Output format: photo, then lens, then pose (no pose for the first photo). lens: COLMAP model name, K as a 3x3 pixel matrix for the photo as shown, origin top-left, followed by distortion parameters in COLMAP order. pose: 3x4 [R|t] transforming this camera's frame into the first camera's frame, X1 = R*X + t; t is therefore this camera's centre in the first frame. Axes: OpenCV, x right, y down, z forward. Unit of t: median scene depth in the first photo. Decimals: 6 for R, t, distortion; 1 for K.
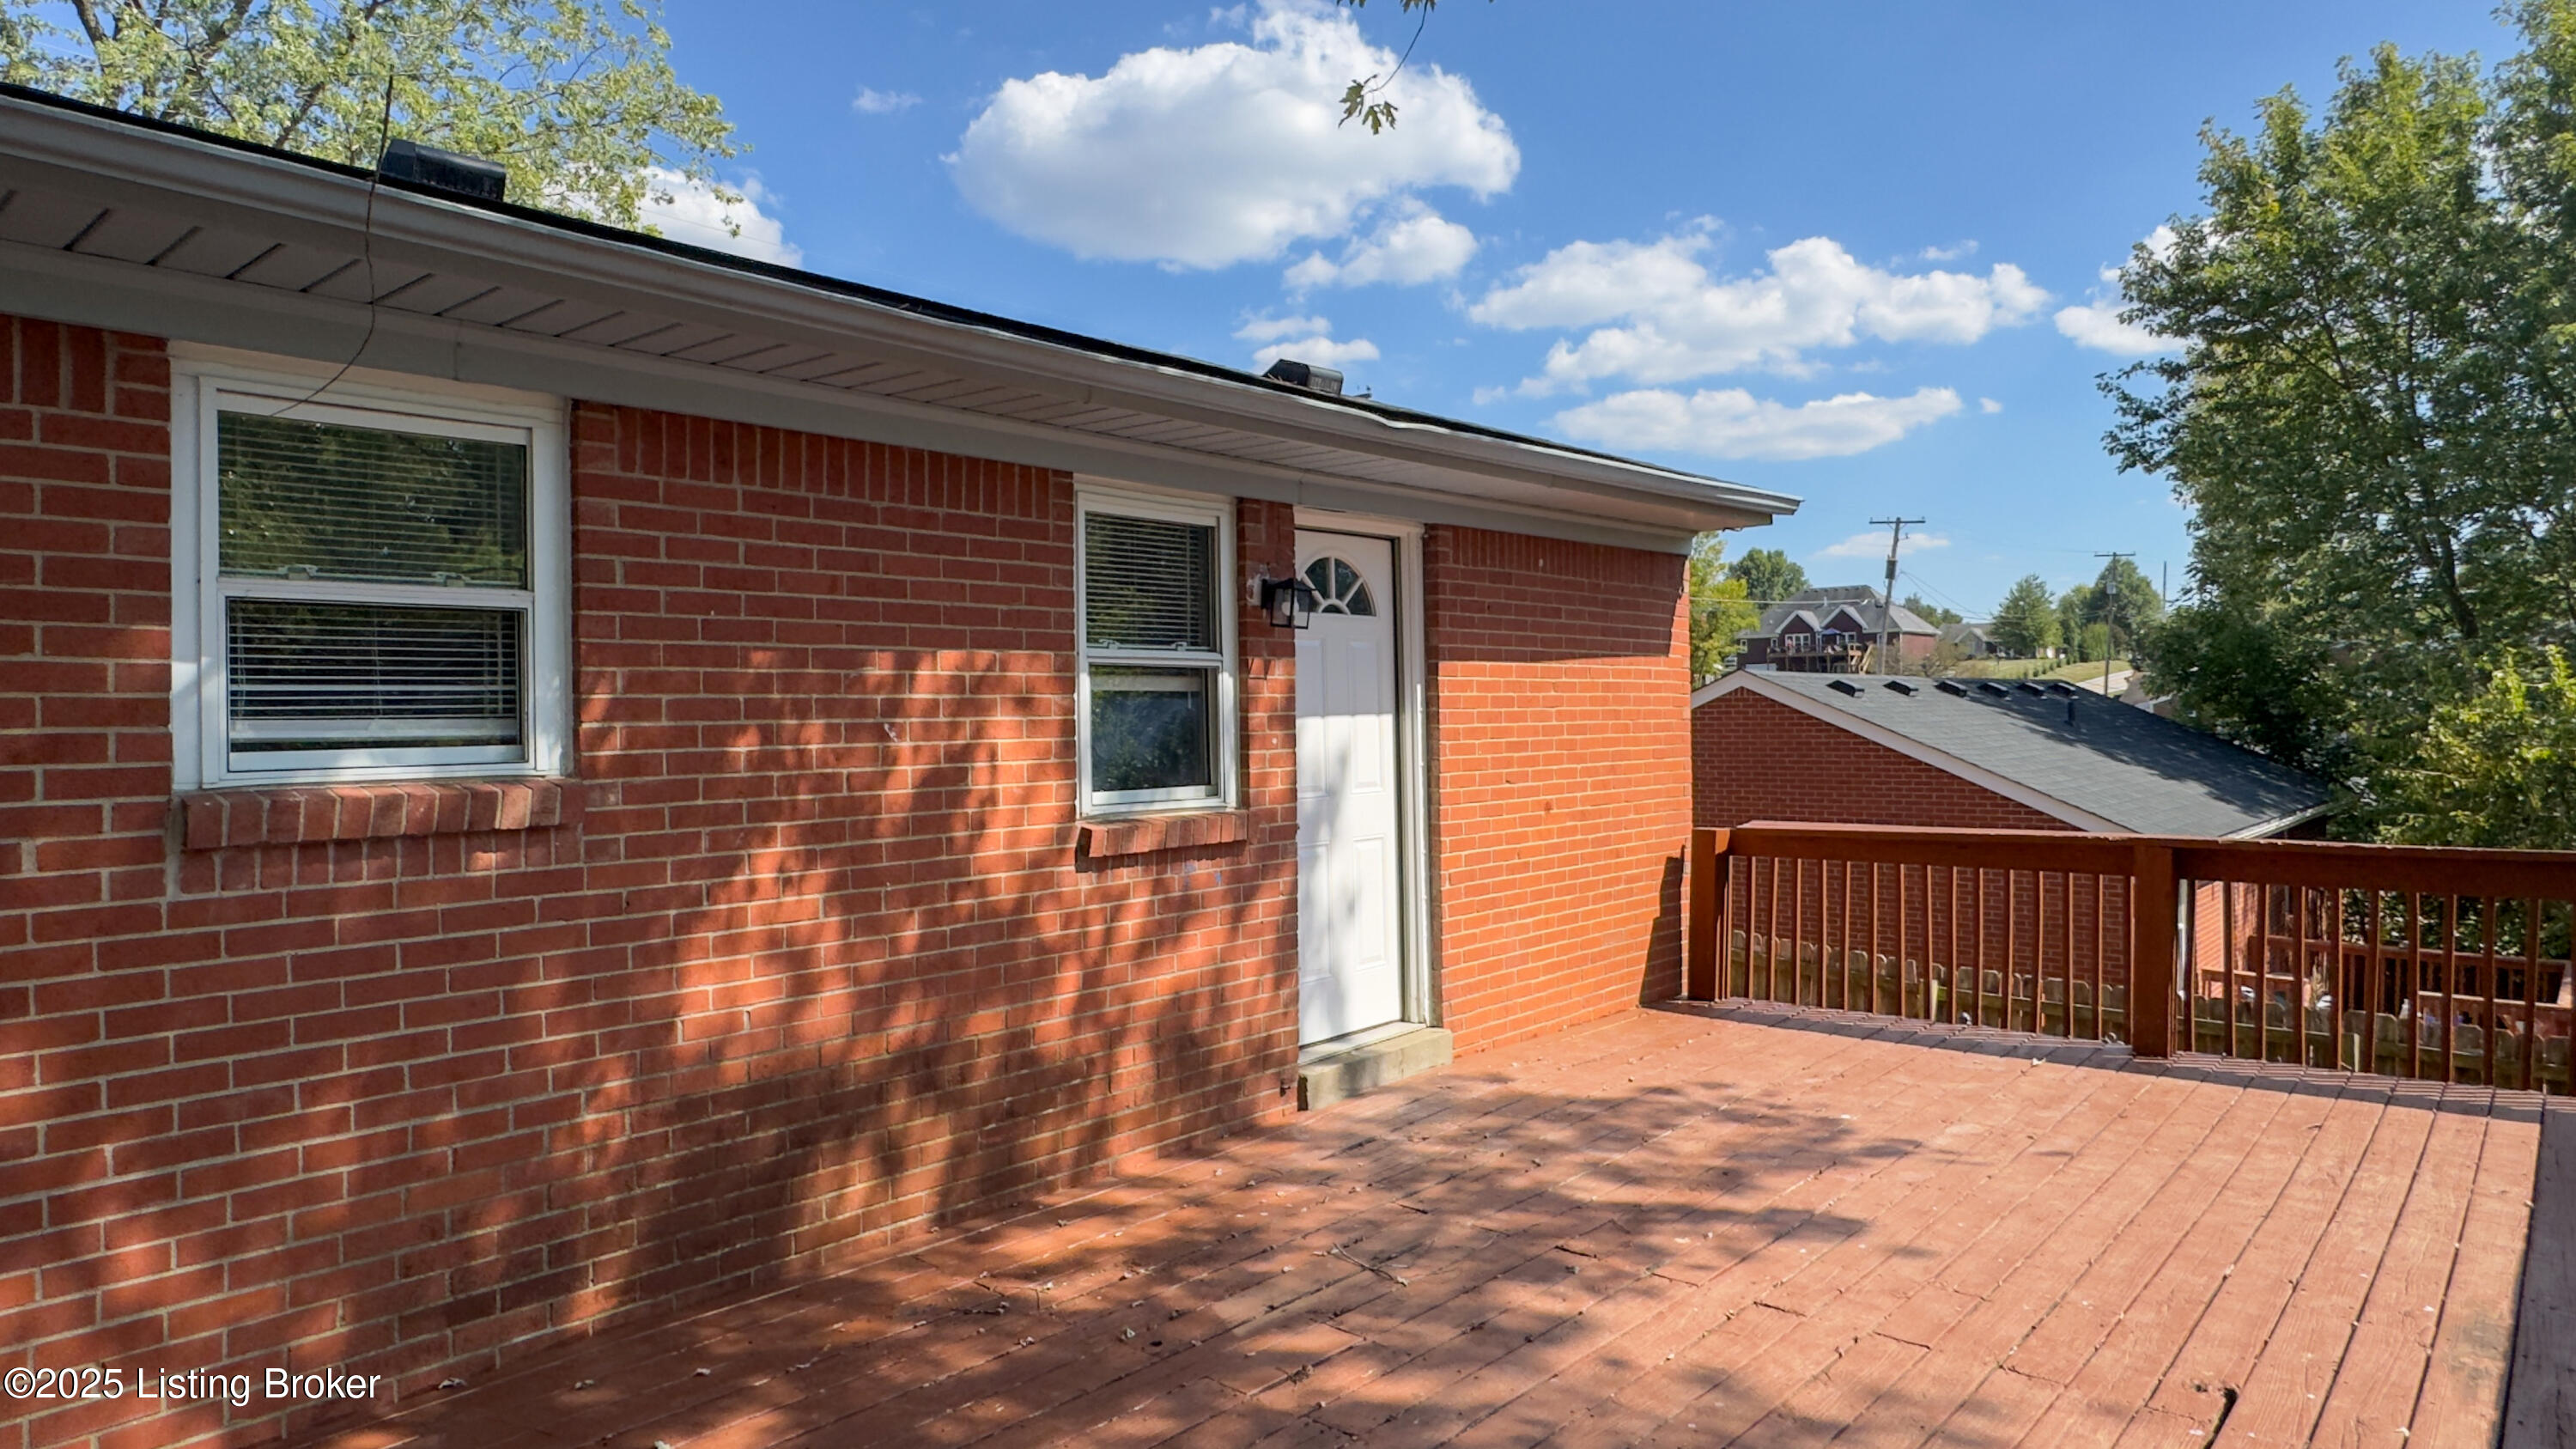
lens RADIAL K [[1509.7, 0, 1290.4], [0, 1509.7, 716.9], [0, 0, 1]] dist [0.005733, 0.000687]
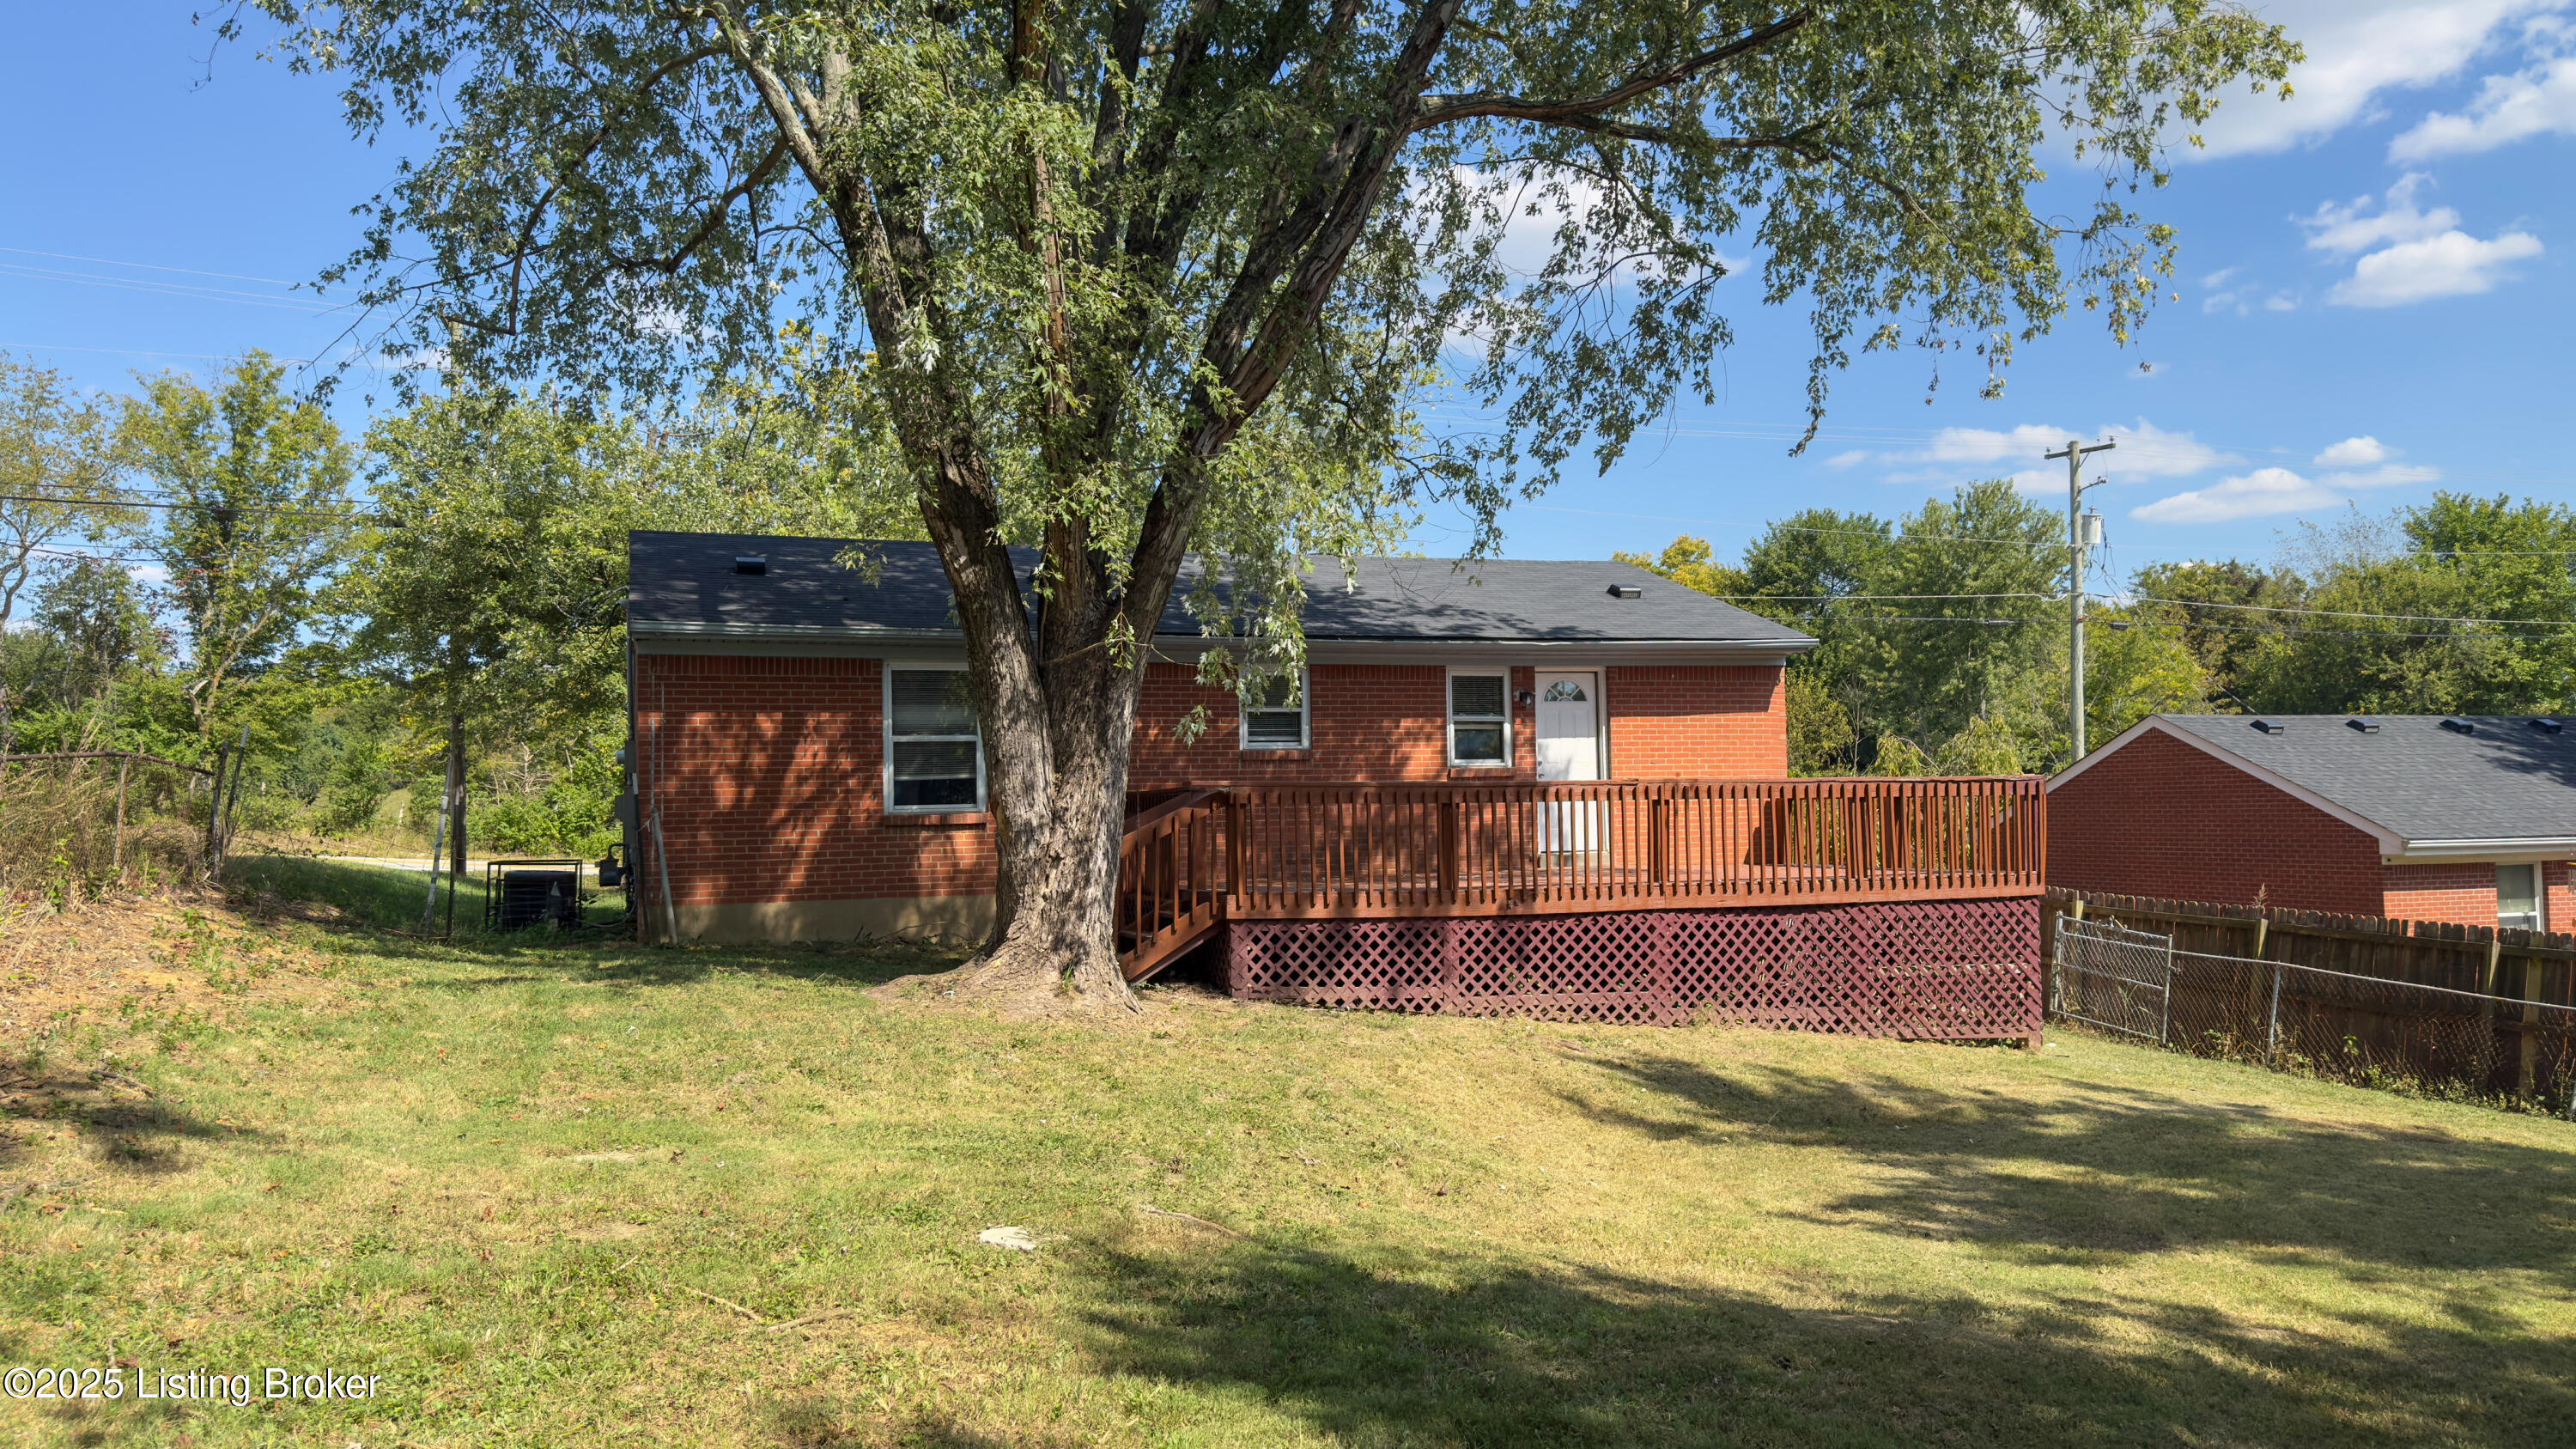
lens RADIAL K [[1874.7, 0, 1290.2], [0, 1874.7, 716.2], [0, 0, 1]] dist [0.085088, 0.000452]
pose [[0.870562, -0.029084, -0.491198, 1.470859], [0.007743, 0.998938, -0.045424, 0.129038], [0.491998, 0.035742, 0.869863, -2.585234]]
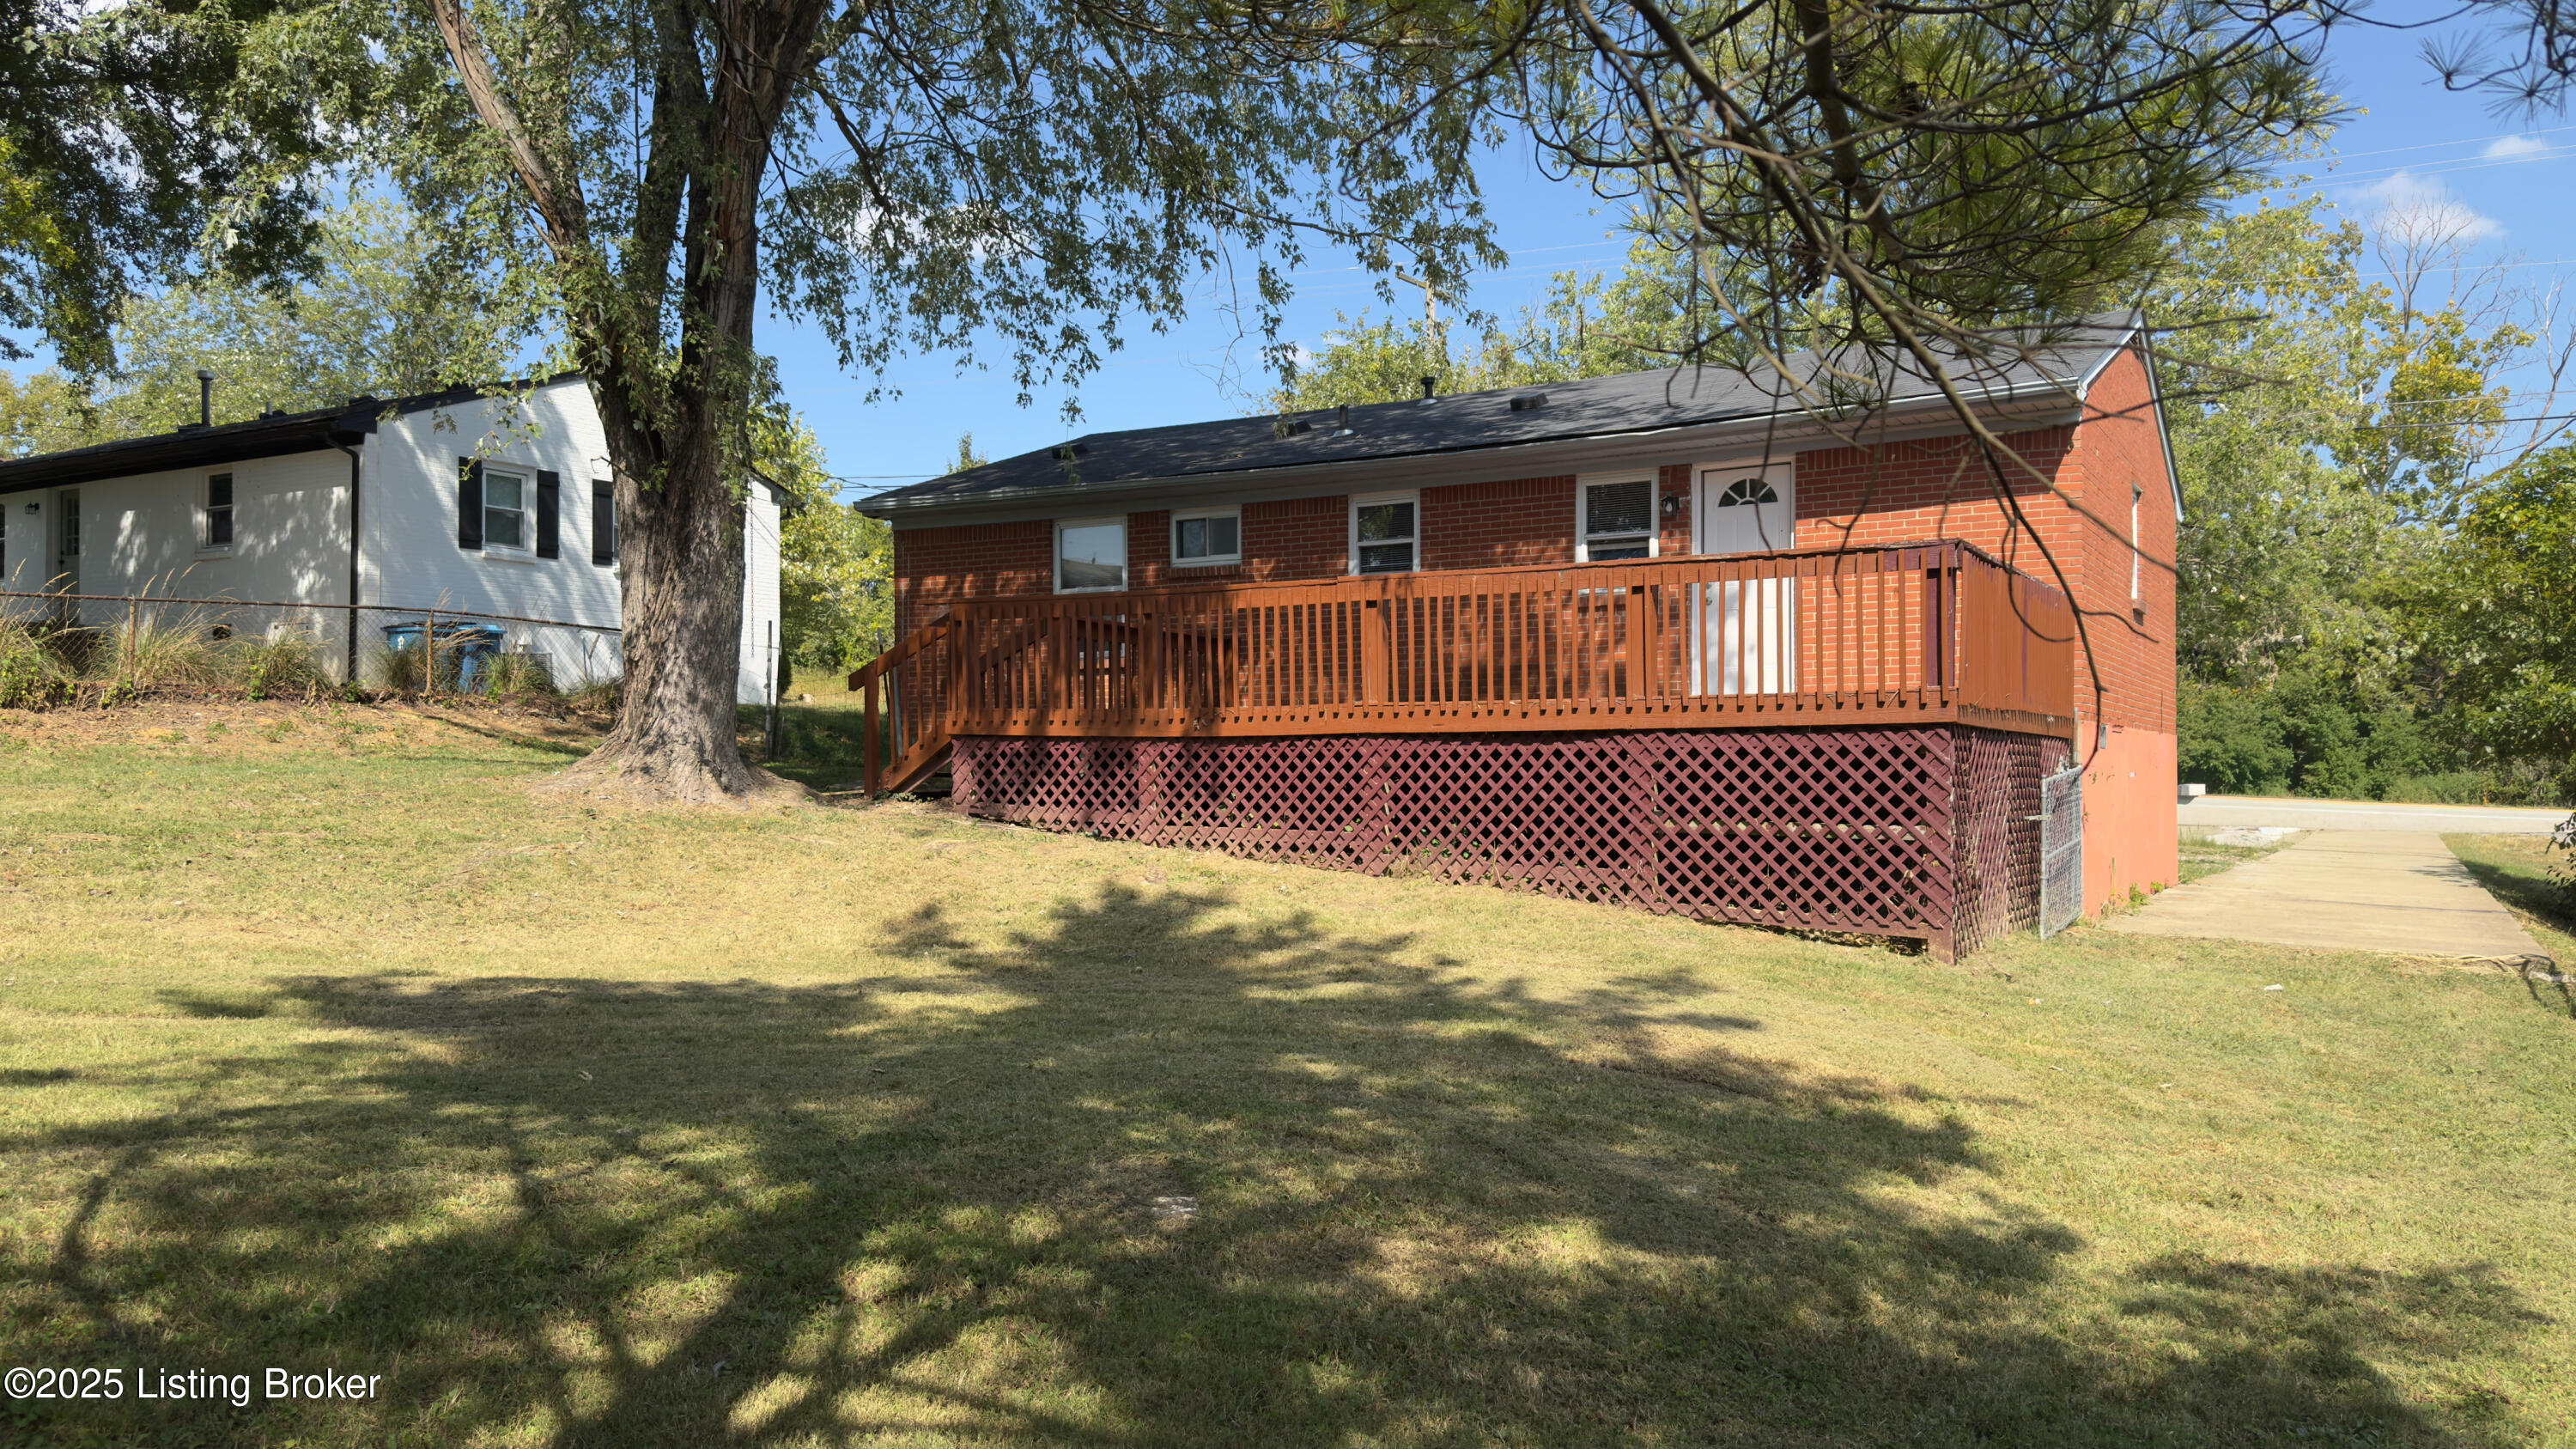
lens RADIAL K [[1874.7, 0, 1290.8], [0, 1874.7, 733.0], [0, 0, 1]] dist [0.085088, 0.000452]
pose [[0.196591, -0.011412, -0.980419, 2.934555], [-0.001845, 0.999926, -0.012010, 0.337808], [0.980484, 0.004170, 0.196556, -0.210517]]
